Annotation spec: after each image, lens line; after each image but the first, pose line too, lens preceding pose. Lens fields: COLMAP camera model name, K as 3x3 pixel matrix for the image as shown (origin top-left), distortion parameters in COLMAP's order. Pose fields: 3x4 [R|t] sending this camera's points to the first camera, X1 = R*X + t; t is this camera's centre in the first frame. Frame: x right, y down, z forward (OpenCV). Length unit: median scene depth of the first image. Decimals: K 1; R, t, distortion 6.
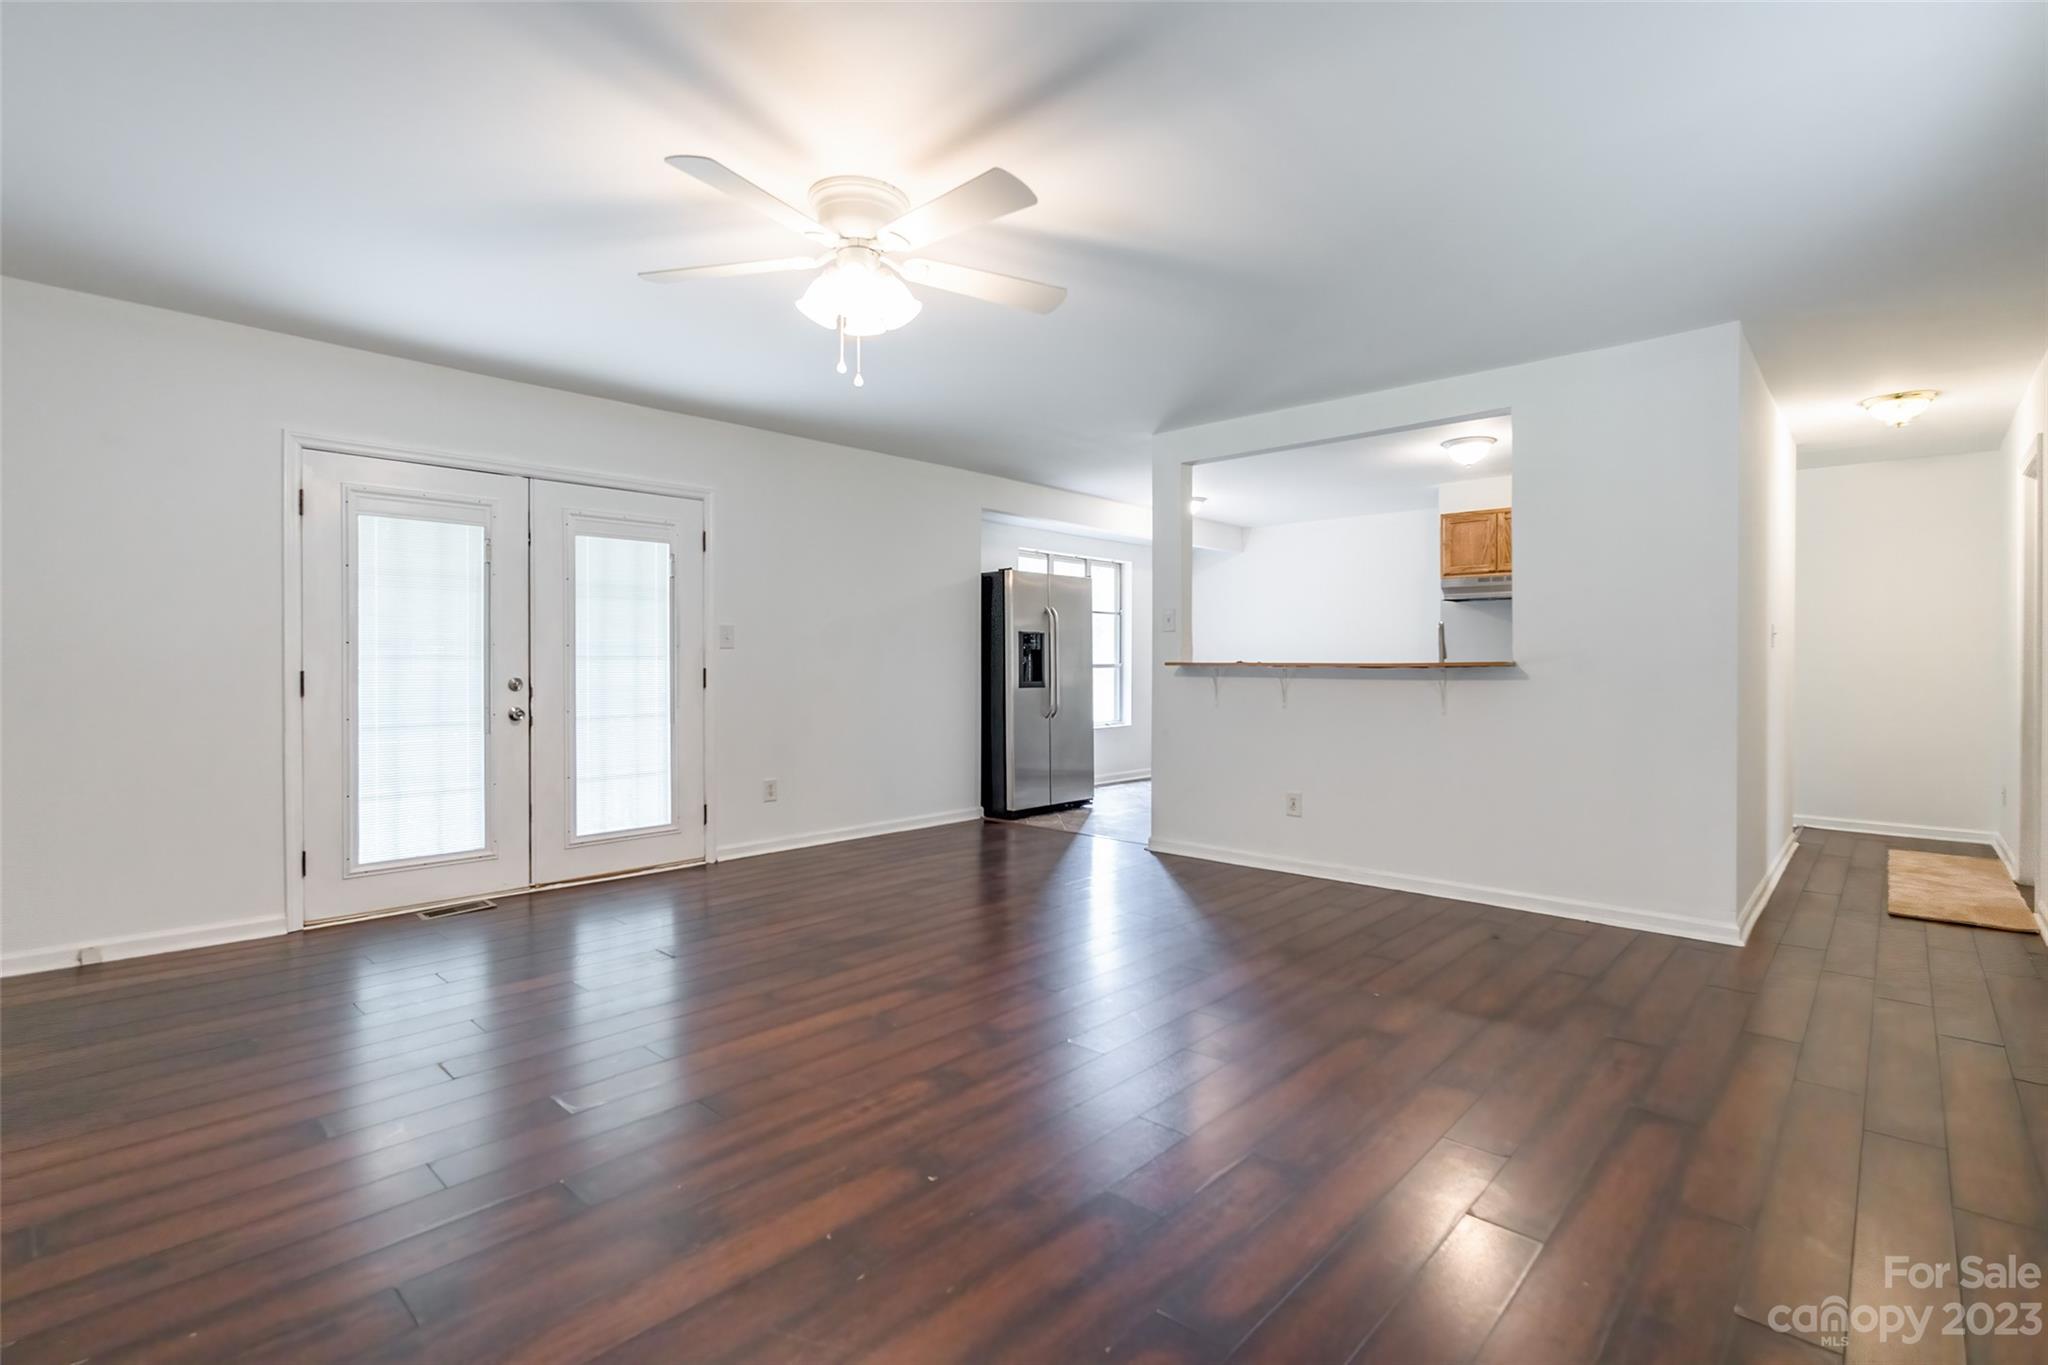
lens RADIAL K [[961.3, 0, 1025.5], [0, 961.3, 666.1], [0, 0, 1]] dist [-0.011407, 0.000146]
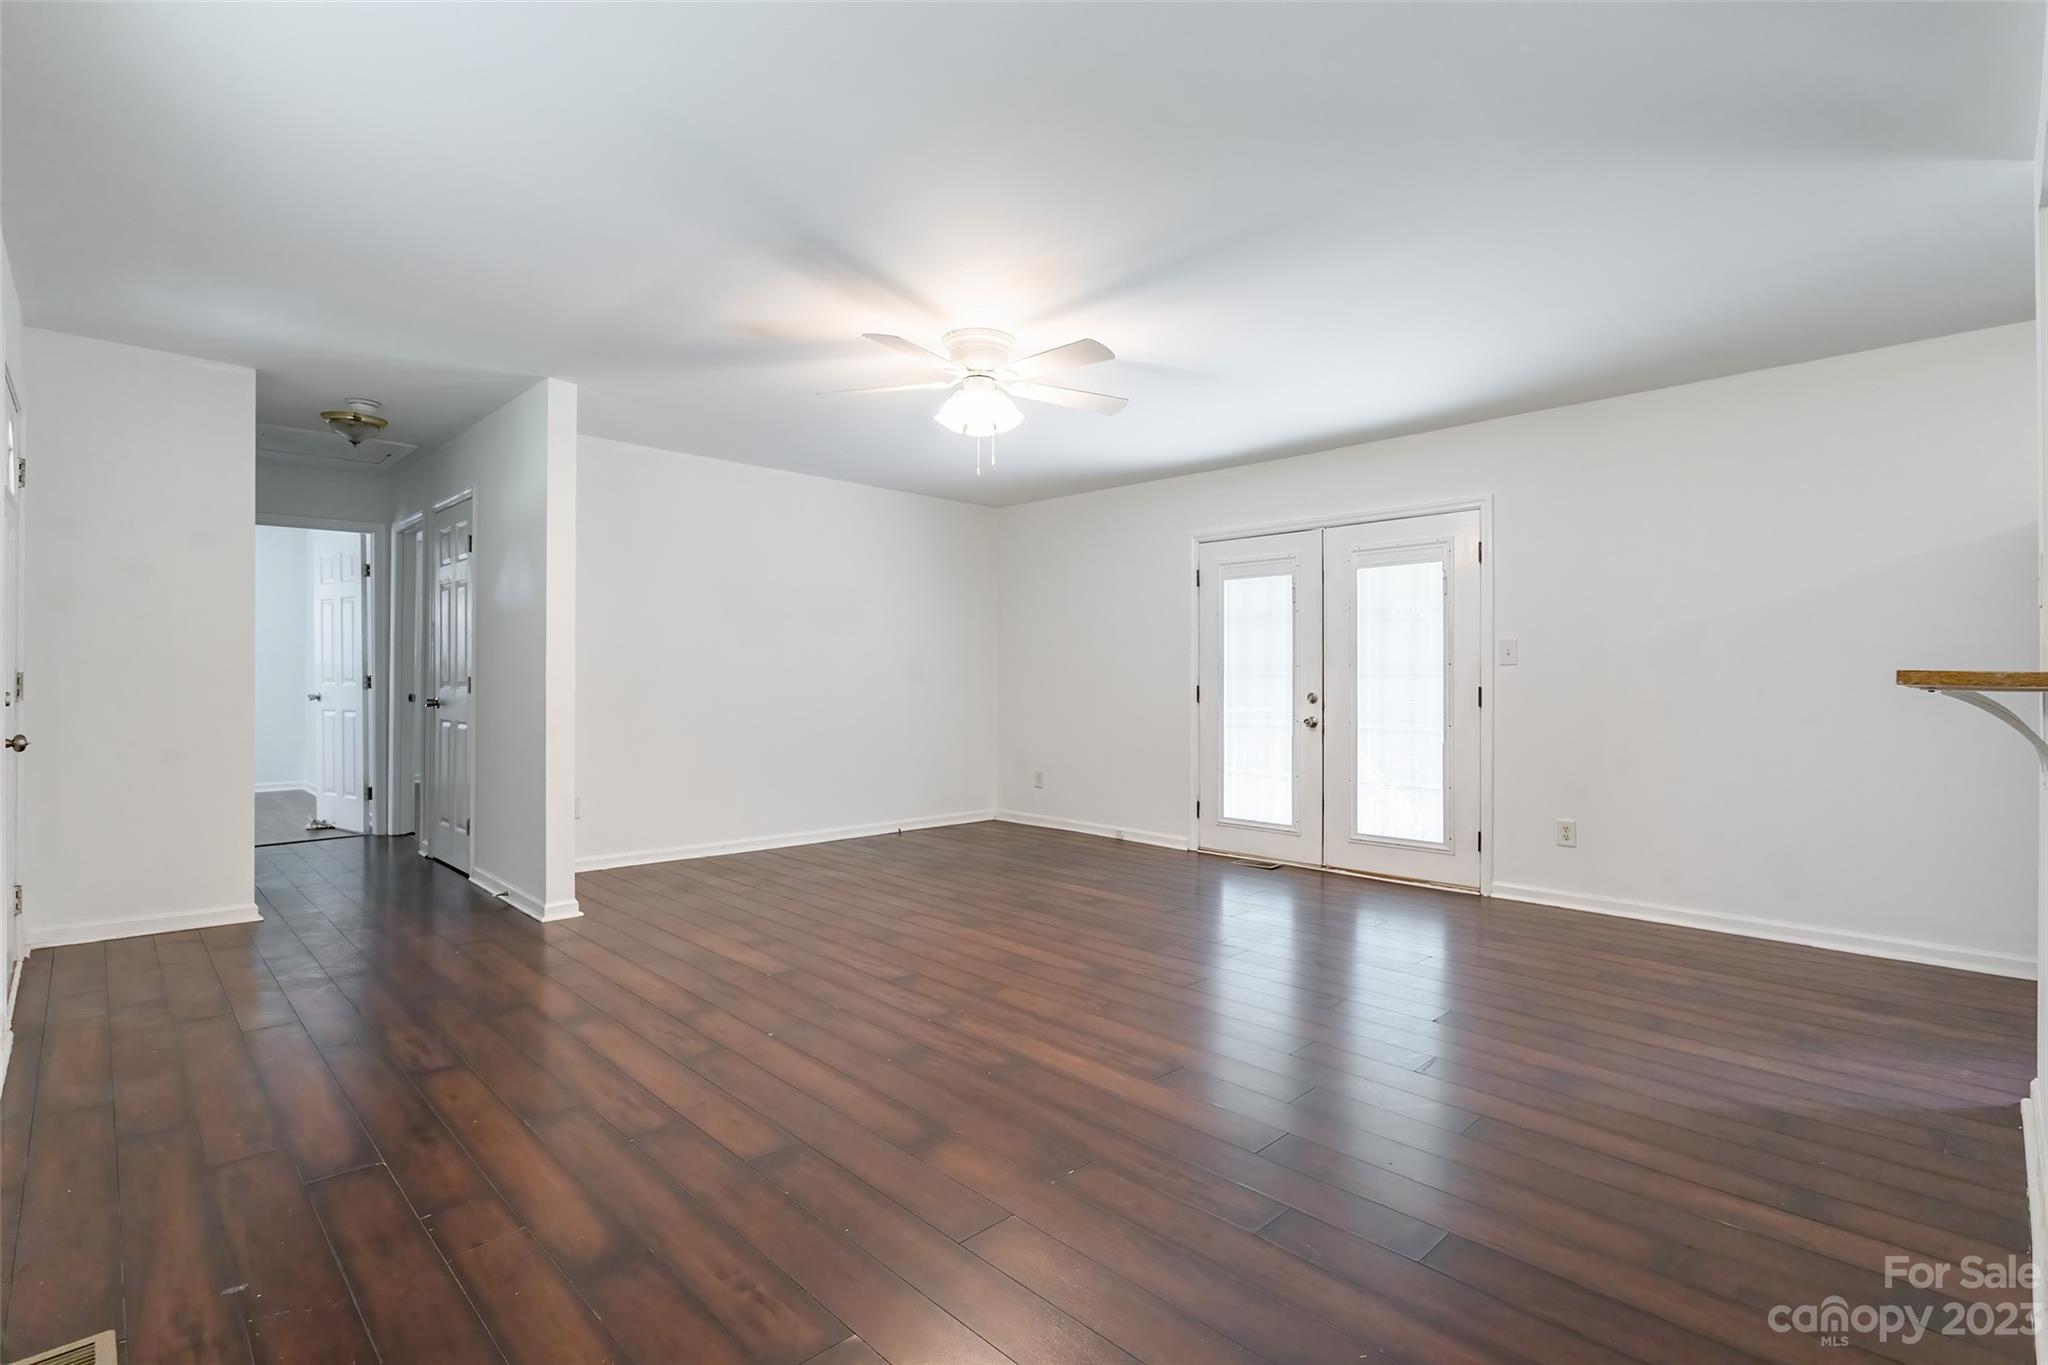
lens RADIAL K [[961.3, 0, 1029.2], [0, 961.3, 687.1], [0, 0, 1]] dist [-0.011407, 0.000146]
pose [[-0.050008, 0.006486, -0.998728, 0.681299], [-0.007641, 0.999947, 0.006877, -0.000559], [0.998720, 0.007975, -0.049956, 0.658465]]
